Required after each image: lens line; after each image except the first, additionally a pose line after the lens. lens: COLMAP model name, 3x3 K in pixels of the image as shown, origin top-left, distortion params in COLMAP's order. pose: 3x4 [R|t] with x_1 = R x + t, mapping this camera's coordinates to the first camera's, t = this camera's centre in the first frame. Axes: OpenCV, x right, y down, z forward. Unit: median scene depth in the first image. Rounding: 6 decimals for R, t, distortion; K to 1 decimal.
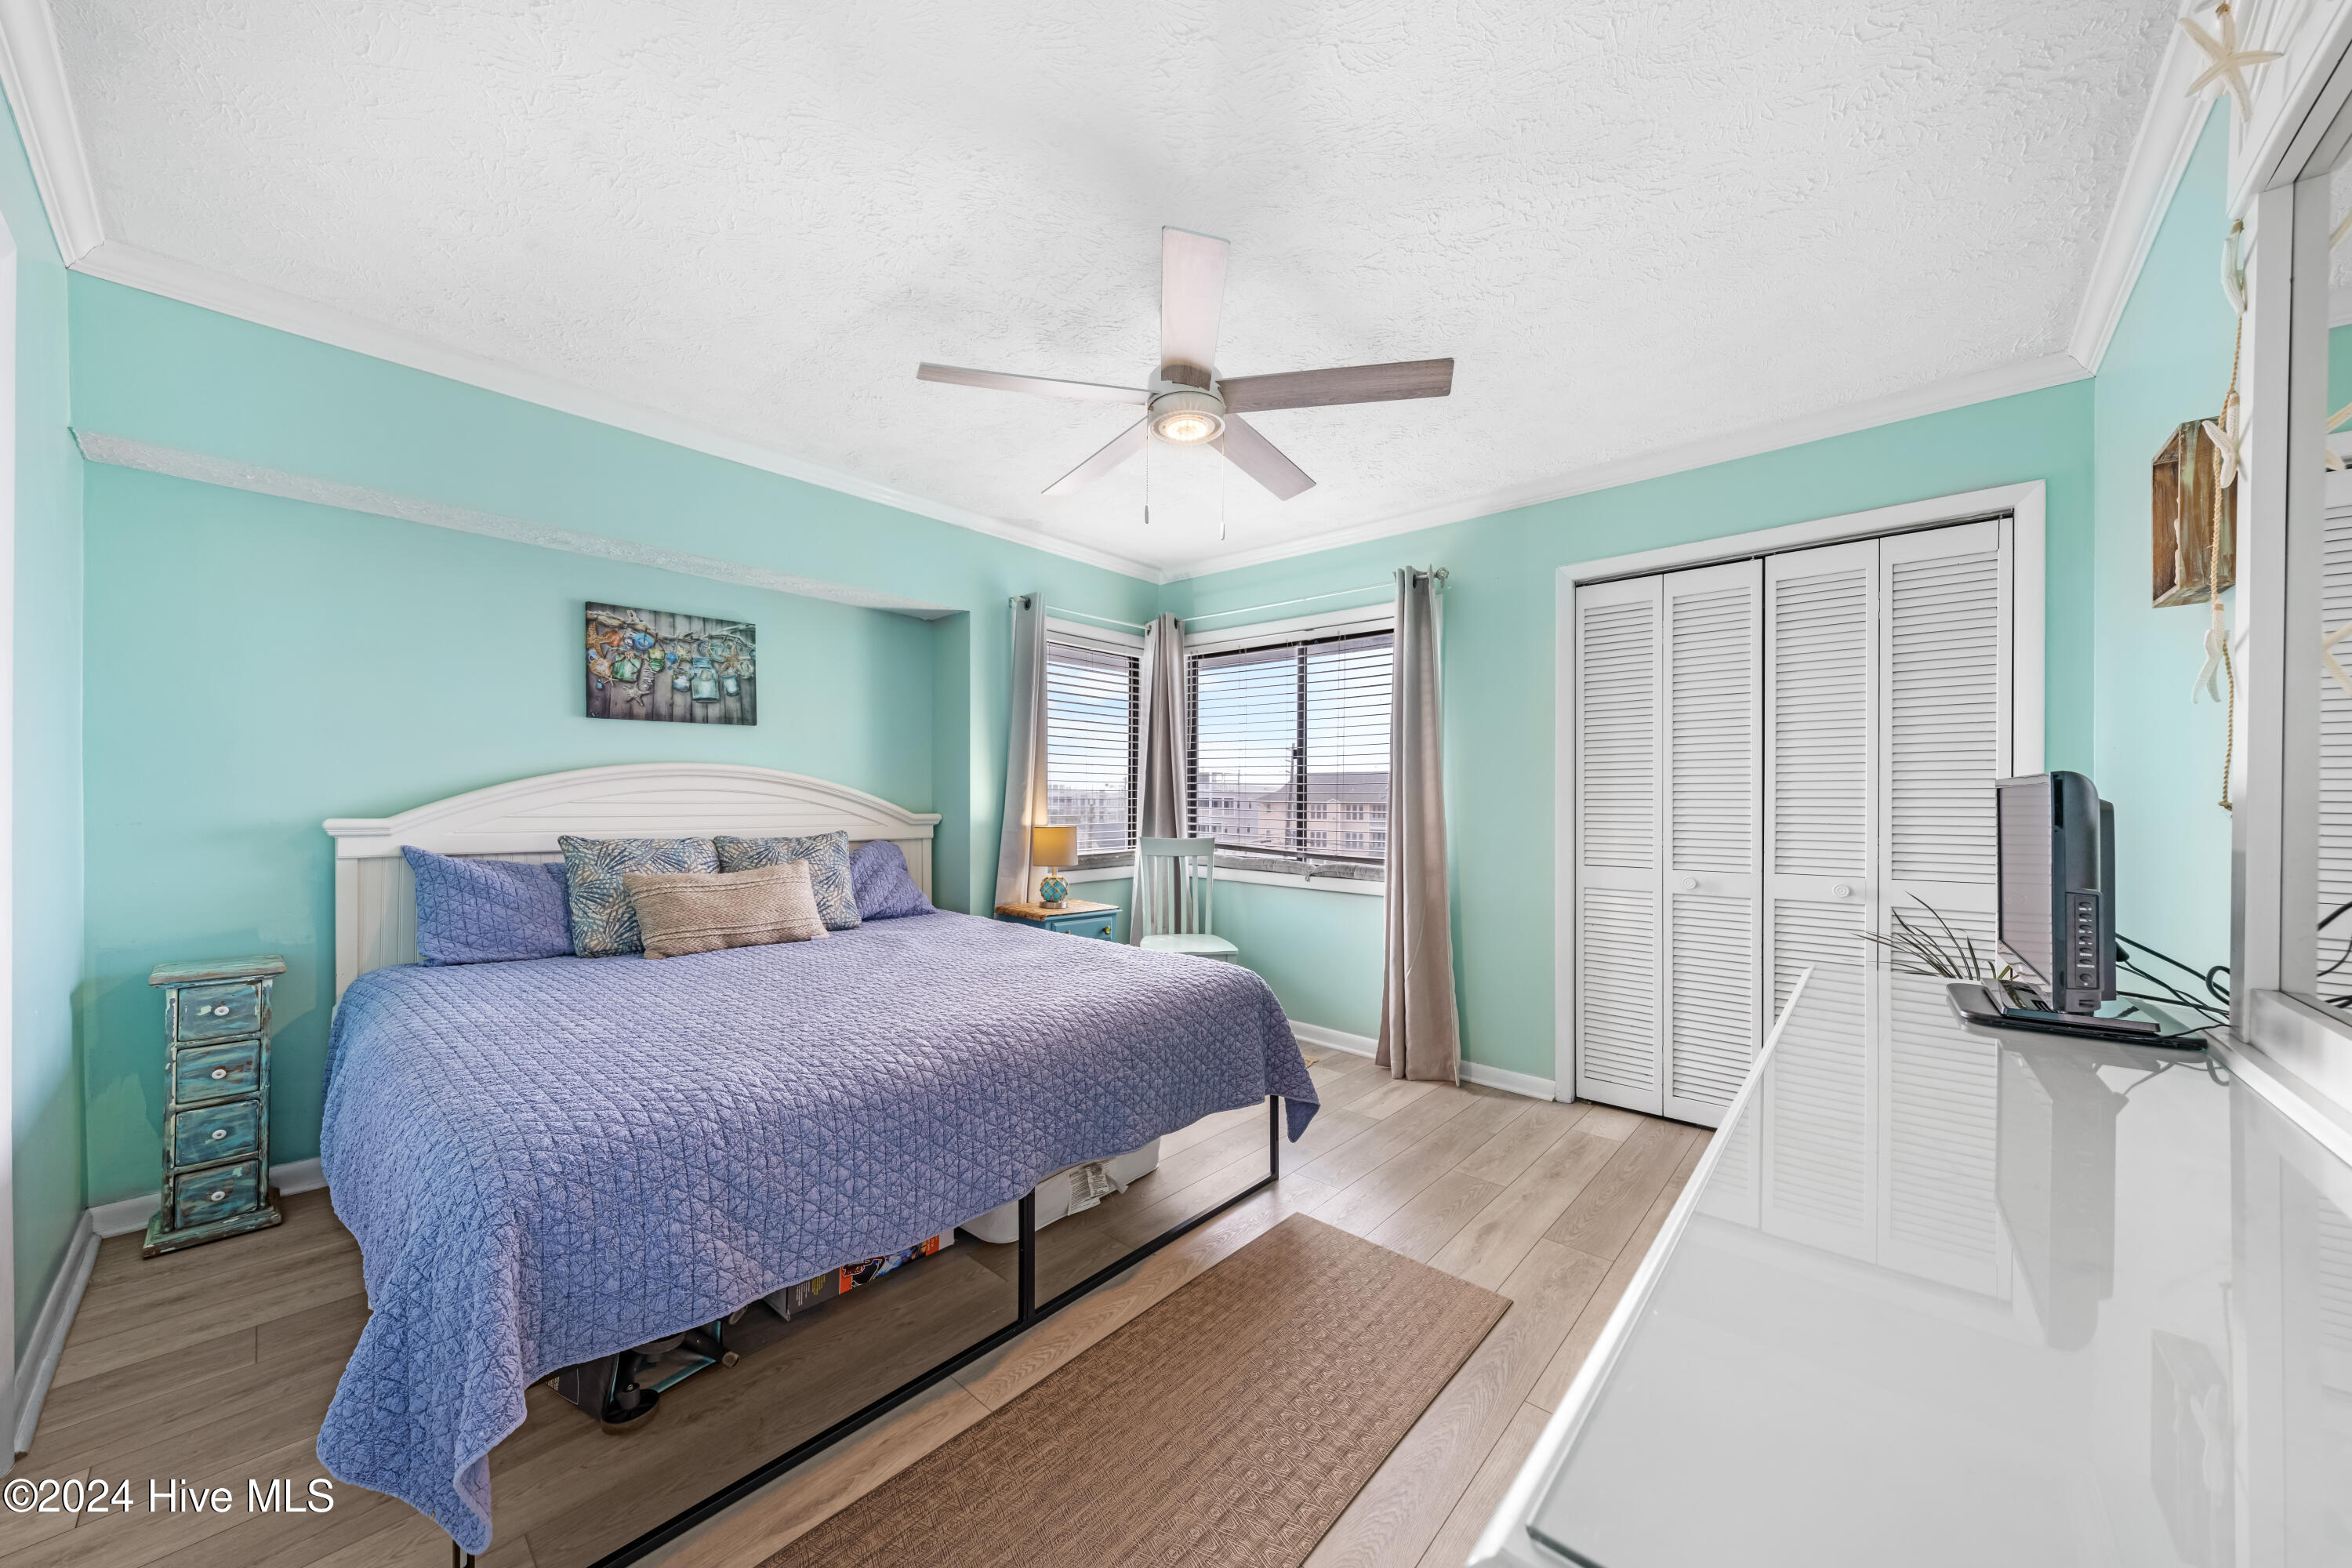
lens RADIAL K [[832.8, 0, 1185.2], [0, 832.8, 798.1], [0, 0, 1]] dist [-0.001428, -0.000049]
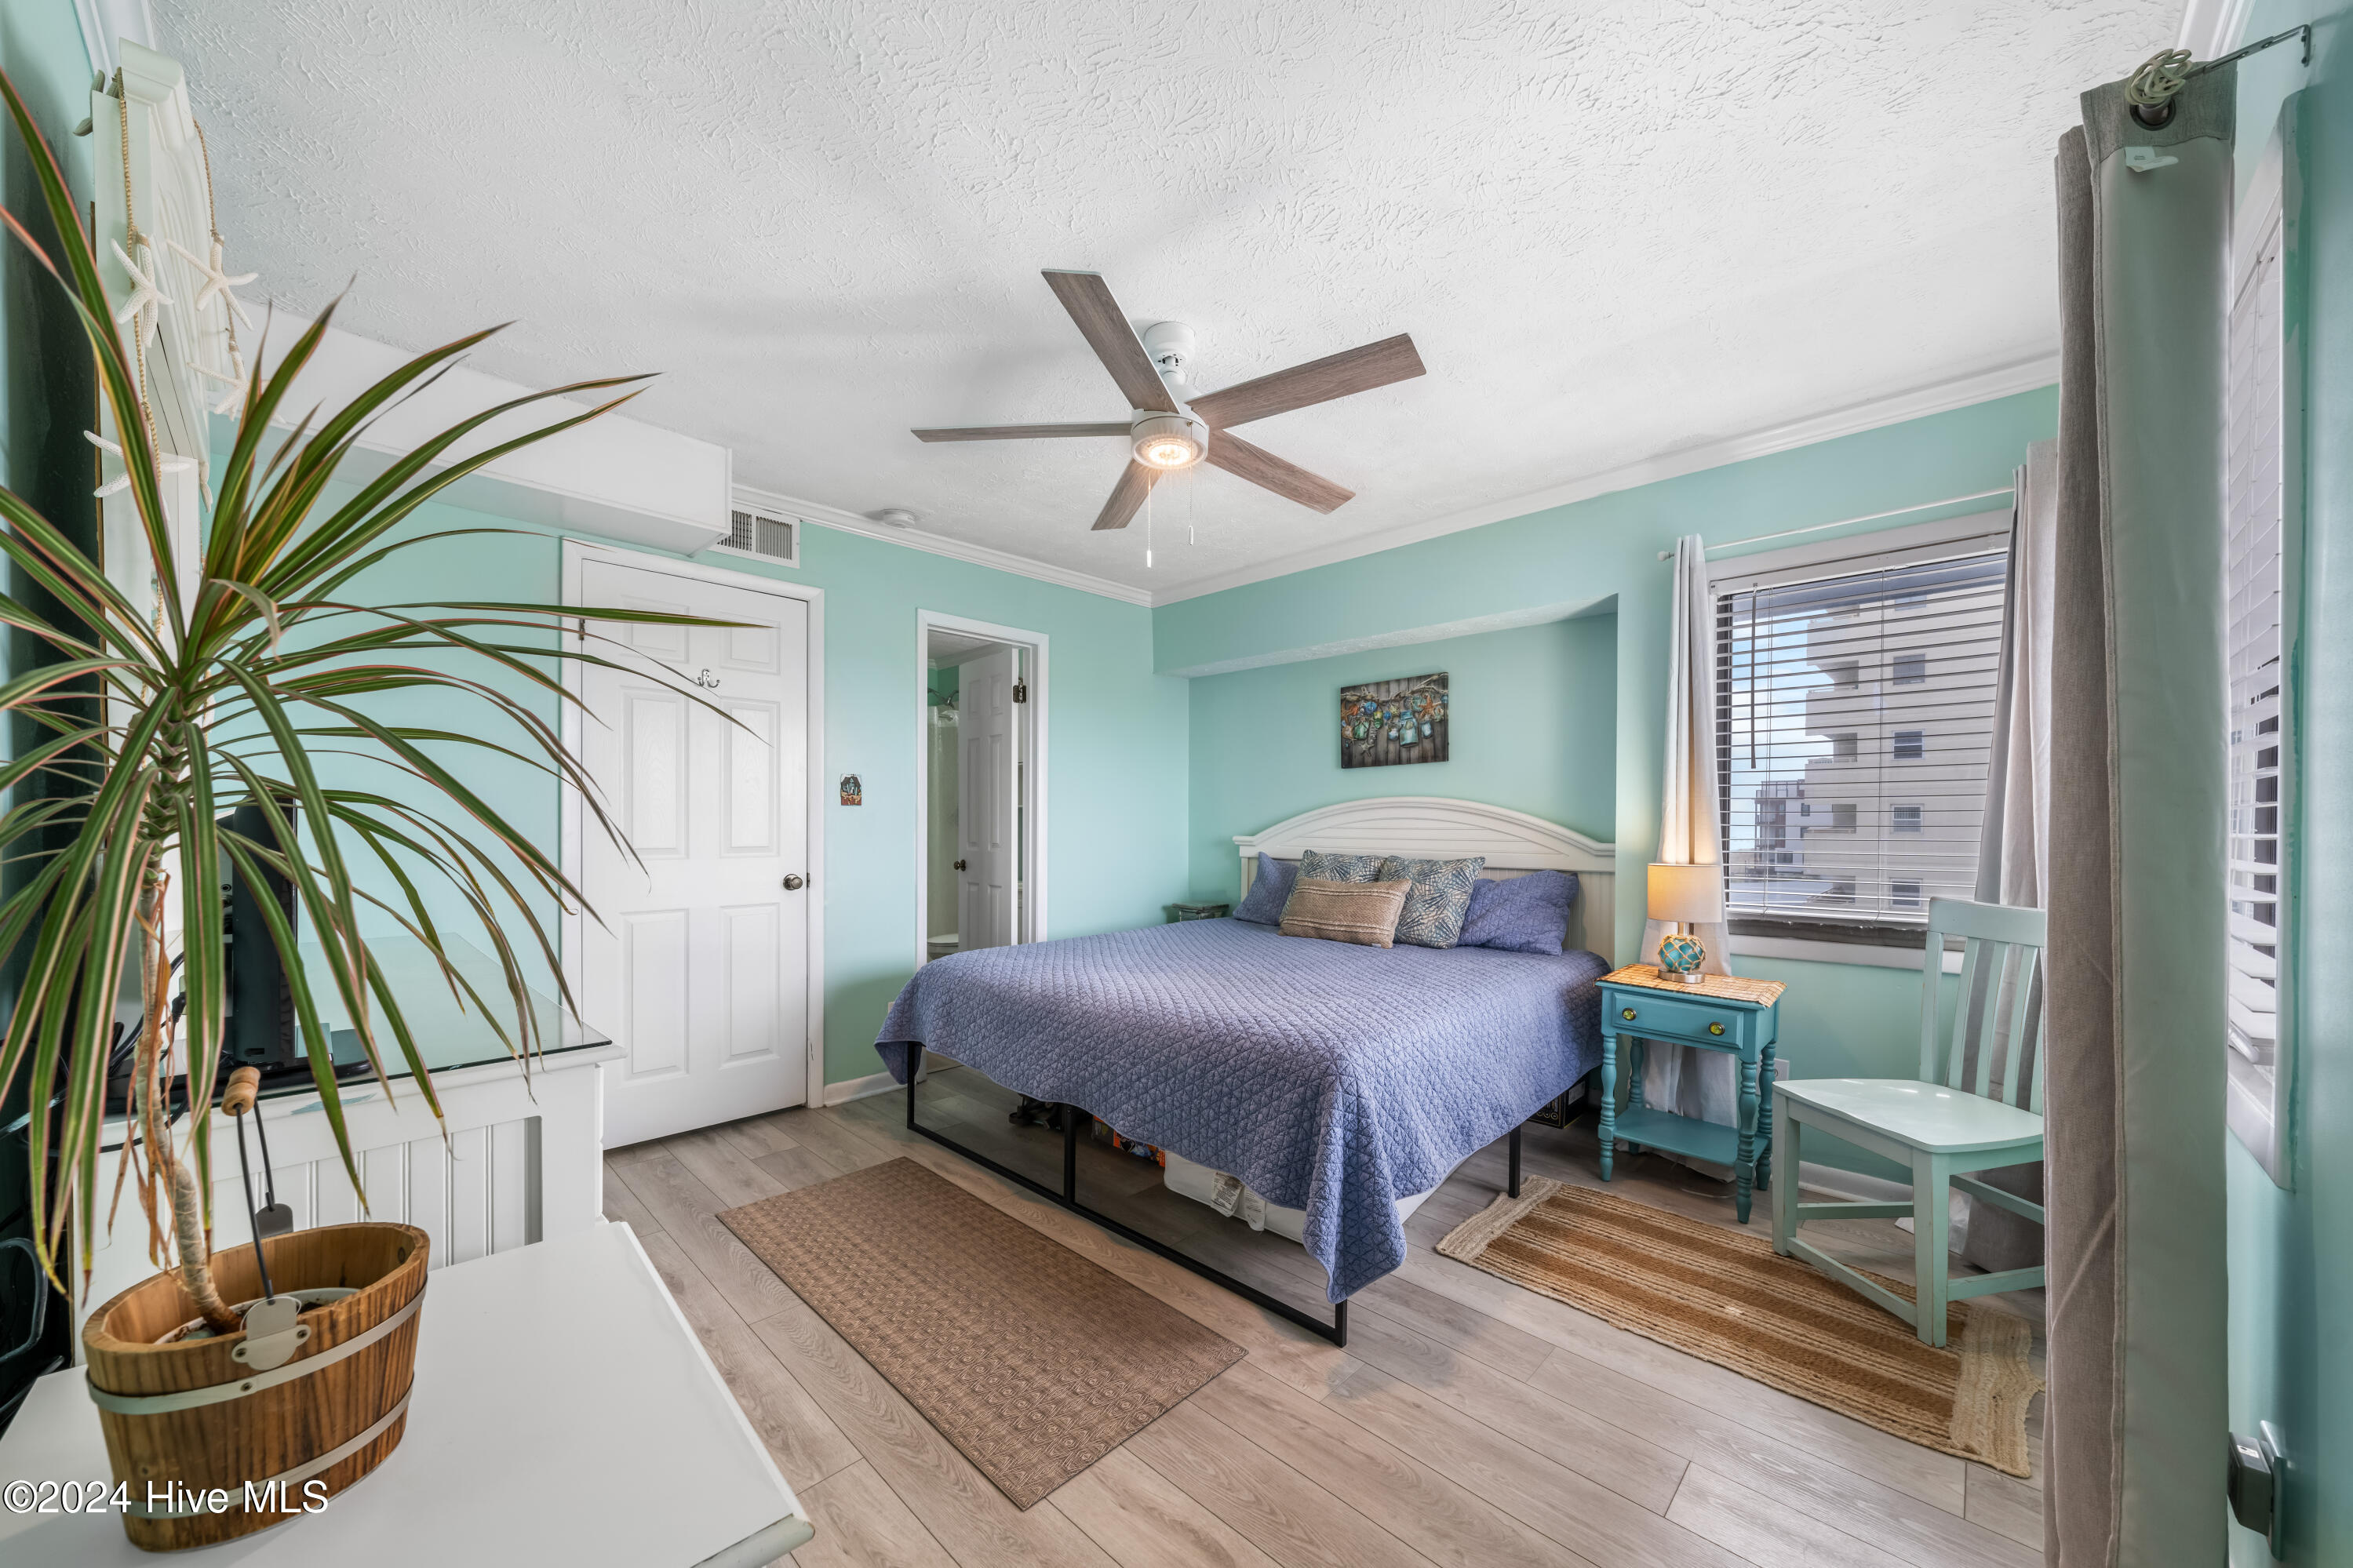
lens RADIAL K [[852.0, 0, 1172.8], [0, 852.0, 822.8], [0, 0, 1]] dist [-0.001638, -0.000067]
pose [[-0.054059, -0.001833, -0.998536, 0.714569], [0.001885, 0.999996, -0.001937, -0.000992], [0.998536, -0.001987, -0.054055, 0.736337]]
